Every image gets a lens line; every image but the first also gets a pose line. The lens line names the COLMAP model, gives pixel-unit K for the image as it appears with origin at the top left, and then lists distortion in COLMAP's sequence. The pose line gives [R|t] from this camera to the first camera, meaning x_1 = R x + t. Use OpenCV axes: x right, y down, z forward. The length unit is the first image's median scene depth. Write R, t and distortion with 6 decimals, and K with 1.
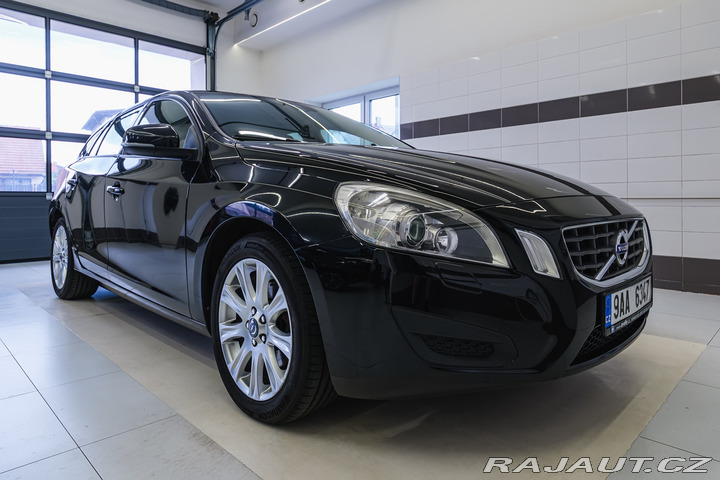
lens RADIAL K [[463.1, 0, 394.5], [0, 463.1, 213.3], [0, 0, 1]] dist [-0.002335, -0.001501]
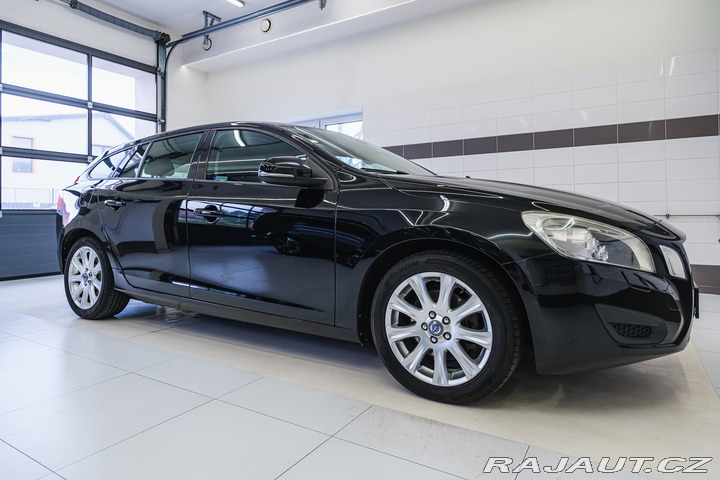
lens RADIAL K [[436.9, 0, 358.1], [0, 436.9, 215.3], [0, 0, 1]] dist [0.001823, 0.001555]
pose [[0.980132, -0.005433, 0.198273, -0.643773], [0.009796, 0.999731, -0.021030, -0.027445], [-0.198106, 0.022555, 0.979921, -0.096312]]
